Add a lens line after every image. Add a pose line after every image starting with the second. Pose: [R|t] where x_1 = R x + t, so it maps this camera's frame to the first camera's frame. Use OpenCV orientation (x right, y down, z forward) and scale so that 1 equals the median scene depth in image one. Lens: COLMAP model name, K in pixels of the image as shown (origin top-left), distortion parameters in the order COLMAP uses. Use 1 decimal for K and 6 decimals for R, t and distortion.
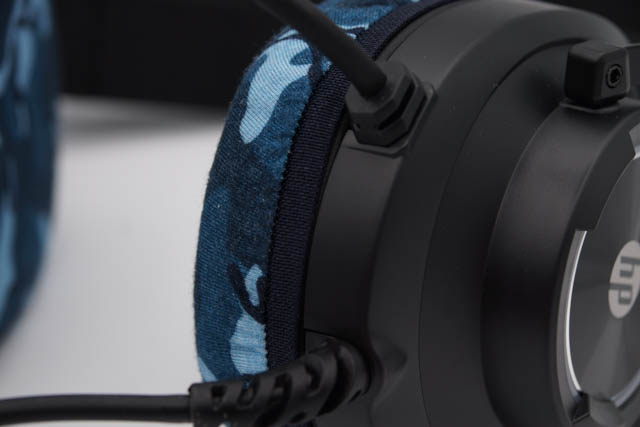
lens RADIAL K [[1936.0, 0, 320.0], [0, 1936.0, 213.5], [0, 0, 1]] dist [0.062995, 0.576575]
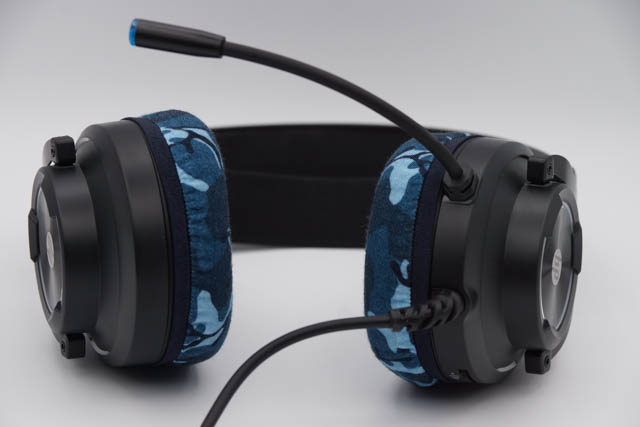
lens RADIAL K [[1936.0, 0, 320.0], [0, 1936.0, 213.5], [0, 0, 1]] dist [0.062995, 0.576575]
pose [[0.976905, -0.049080, 0.207963, -0.569993], [0.075603, 0.989699, -0.121570, 0.229841], [-0.199854, 0.134485, 0.970552, -1.077555]]
